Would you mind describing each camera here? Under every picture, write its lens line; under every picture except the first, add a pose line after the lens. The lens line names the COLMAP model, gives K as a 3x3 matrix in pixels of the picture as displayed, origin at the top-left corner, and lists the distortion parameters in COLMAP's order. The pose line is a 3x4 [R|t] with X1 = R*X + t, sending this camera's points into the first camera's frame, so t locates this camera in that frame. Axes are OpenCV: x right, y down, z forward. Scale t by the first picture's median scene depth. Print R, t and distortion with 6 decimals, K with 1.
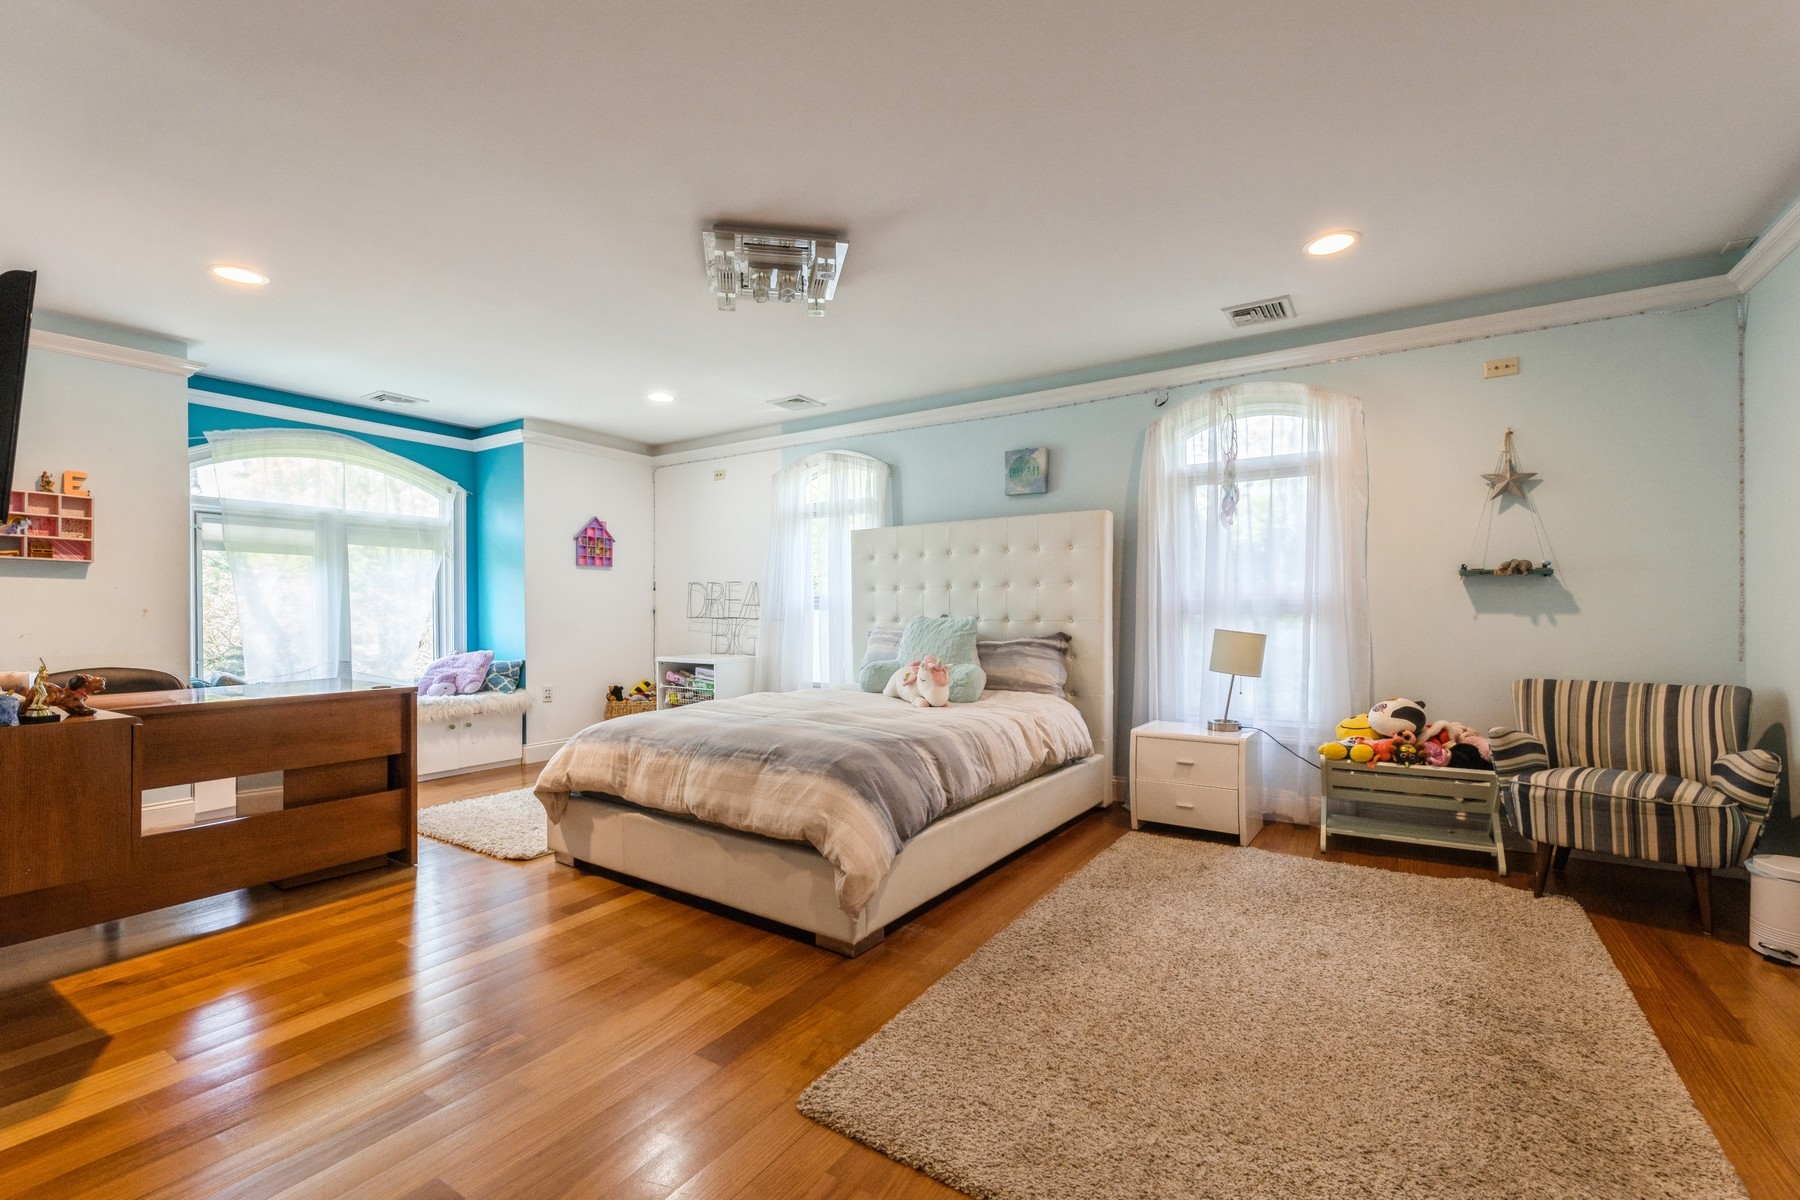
lens RADIAL K [[737.9, 0, 910.4], [0, 737.9, 609.7], [0, 0, 1]] dist [0.001052, 0.000456]
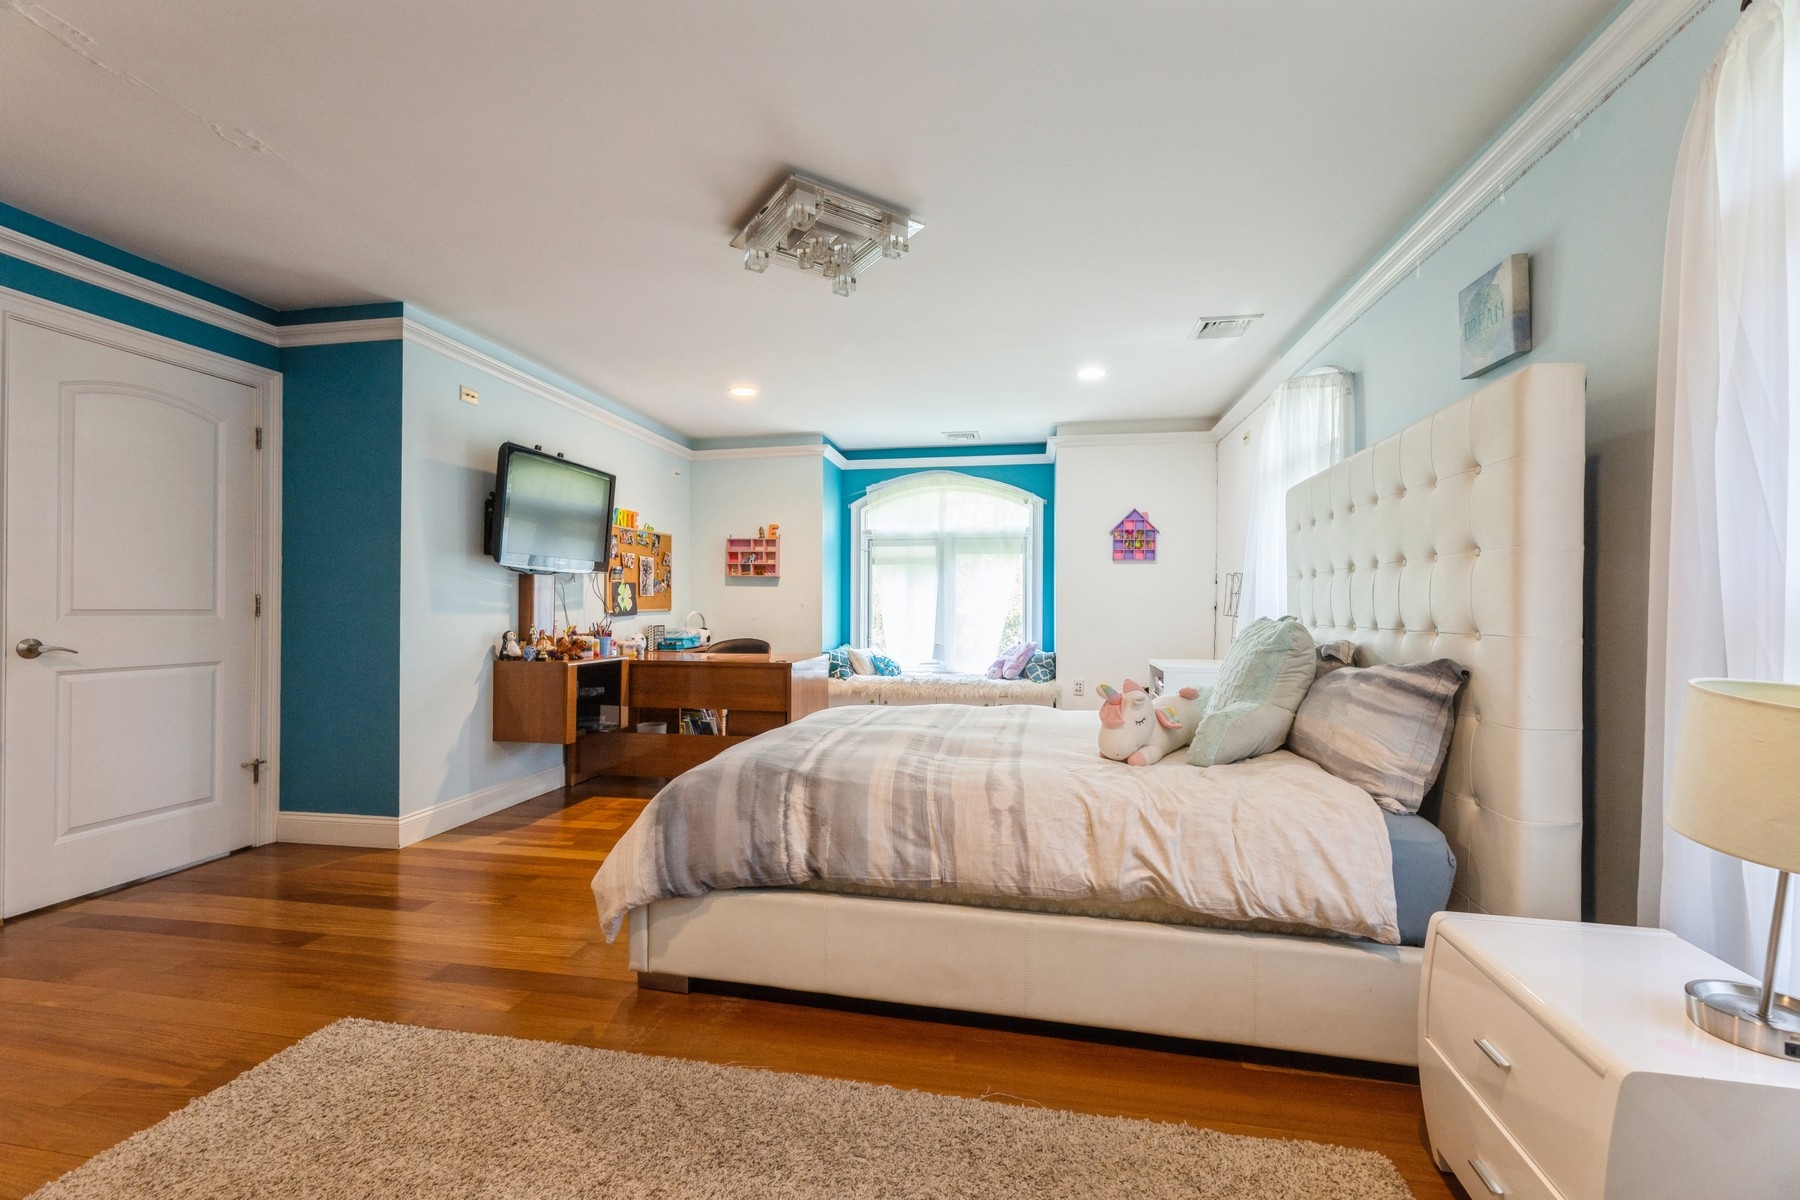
lens RADIAL K [[737.9, 0, 910.4], [0, 737.9, 609.7], [0, 0, 1]] dist [0.001052, 0.000456]
pose [[0.399725, 0.010066, -0.916580, 0.397855], [-0.003851, 0.999949, 0.009302, -0.003055], [0.916627, -0.000189, 0.399744, 0.418718]]
